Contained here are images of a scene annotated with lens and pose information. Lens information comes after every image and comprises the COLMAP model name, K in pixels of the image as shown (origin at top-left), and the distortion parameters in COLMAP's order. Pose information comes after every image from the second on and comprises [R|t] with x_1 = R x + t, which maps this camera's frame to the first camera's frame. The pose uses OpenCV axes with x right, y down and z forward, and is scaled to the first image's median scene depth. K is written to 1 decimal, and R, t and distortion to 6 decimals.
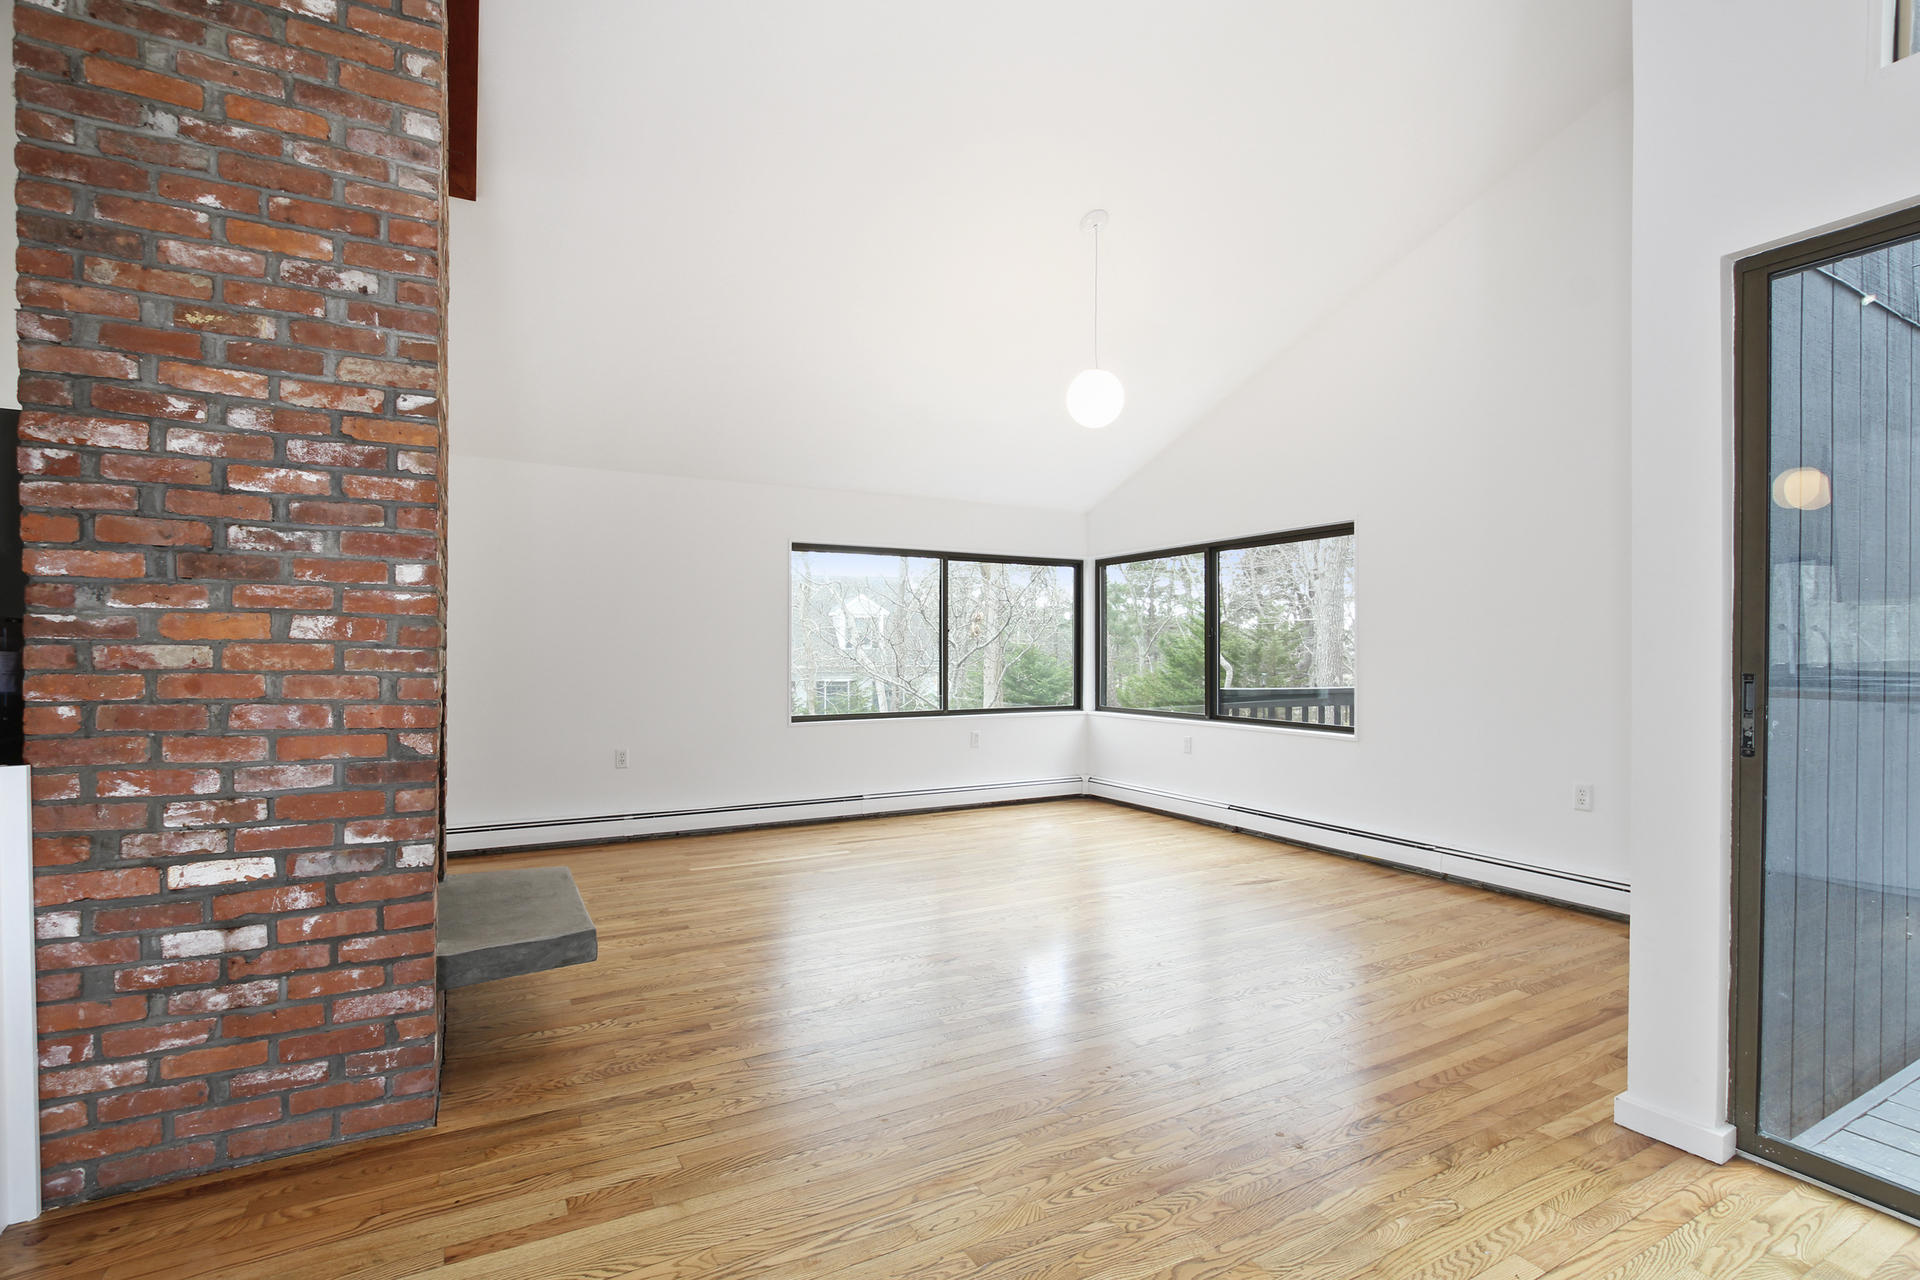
lens RADIAL K [[902.0, 0, 960.7], [0, 902.0, 646.6], [0, 0, 1]] dist [-0.020632, 0.004928]
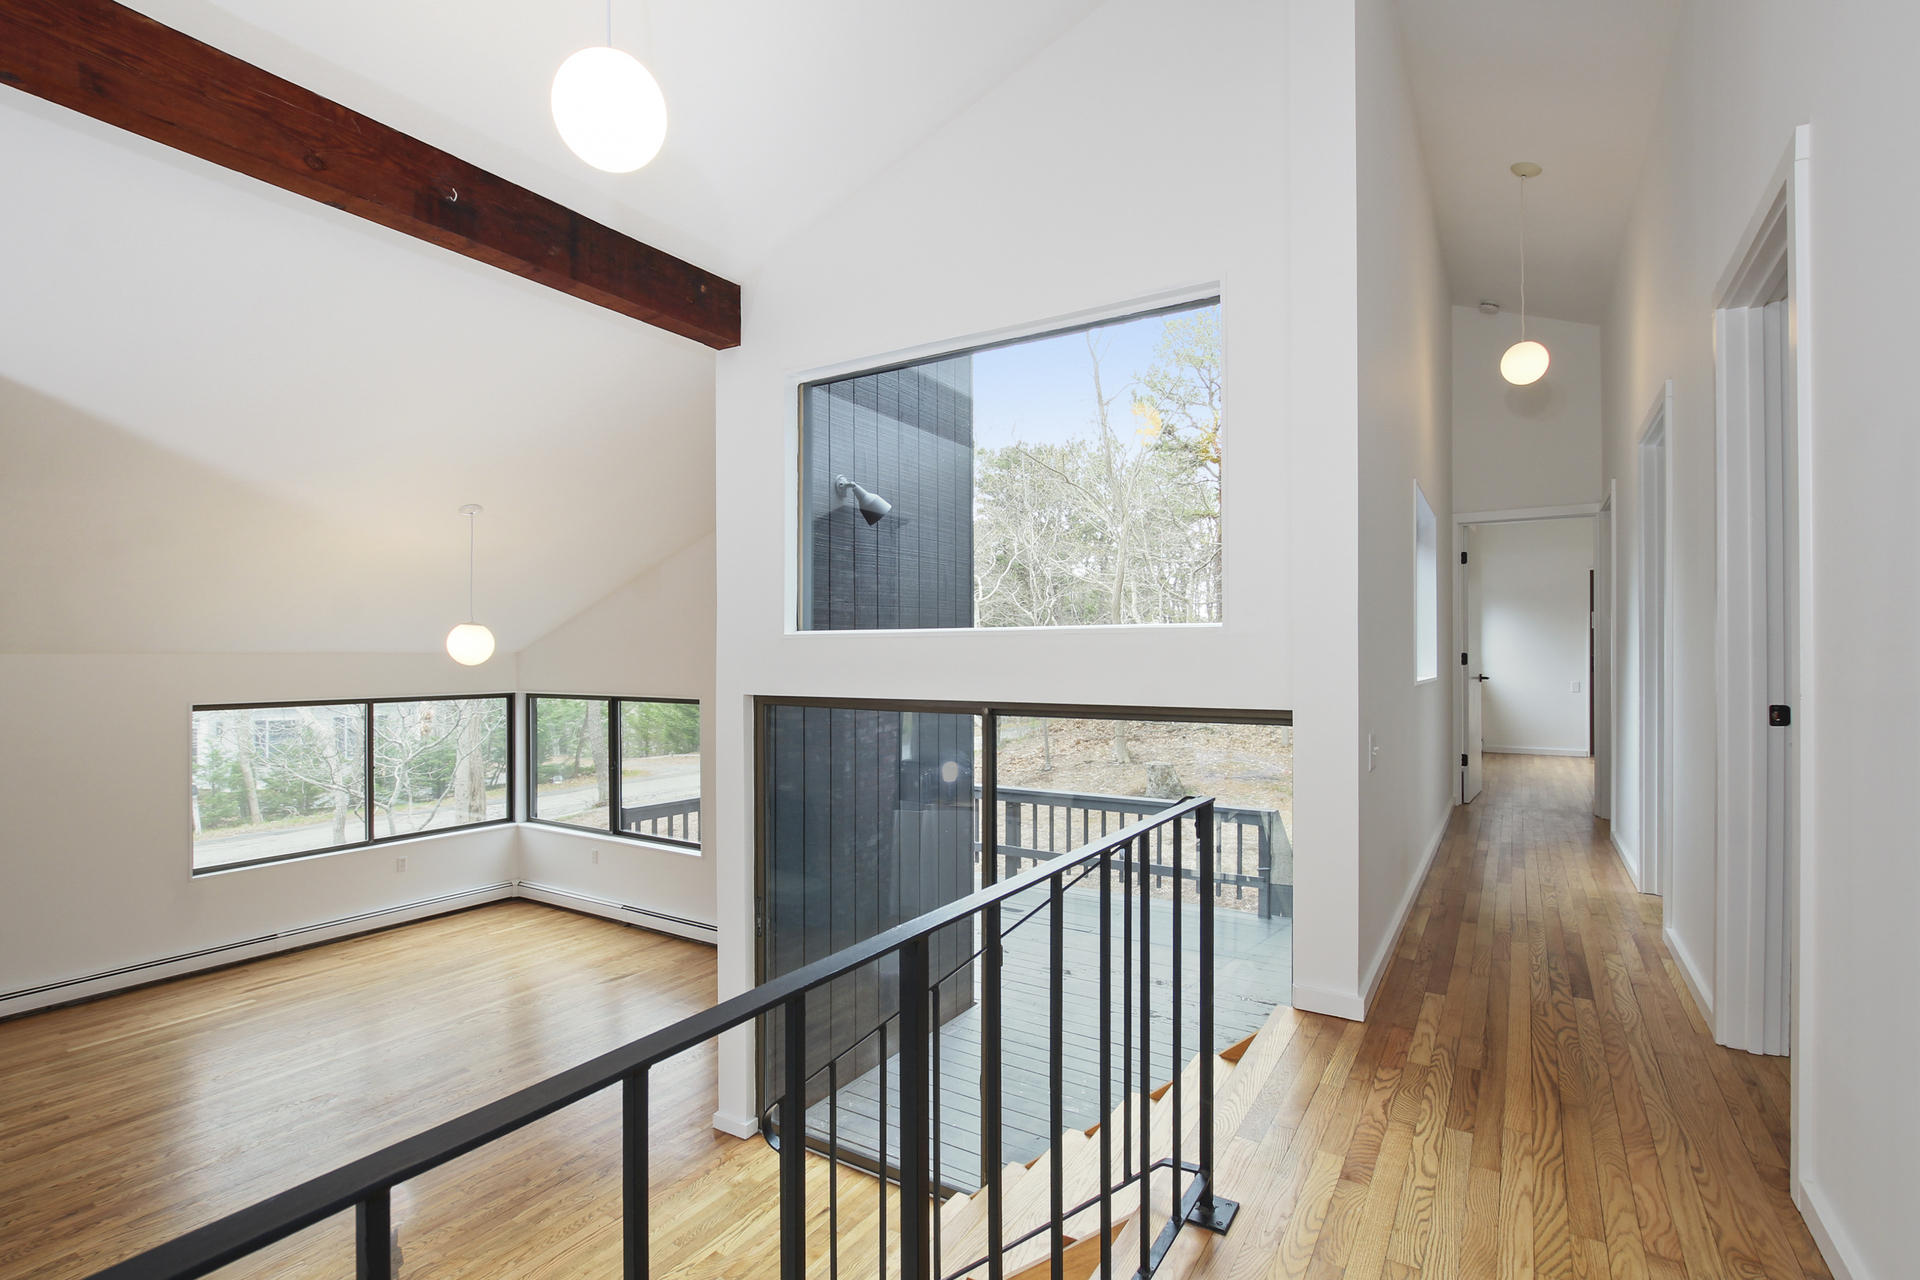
lens RADIAL K [[902.0, 0, 951.4], [0, 902.0, 640.8], [0, 0, 1]] dist [-0.020632, 0.004928]
pose [[0.877868, 0.001393, 0.478900, 0.141031], [0.006833, 0.999858, -0.015435, -0.263411], [-0.478854, 0.016822, 0.877734, -0.528918]]
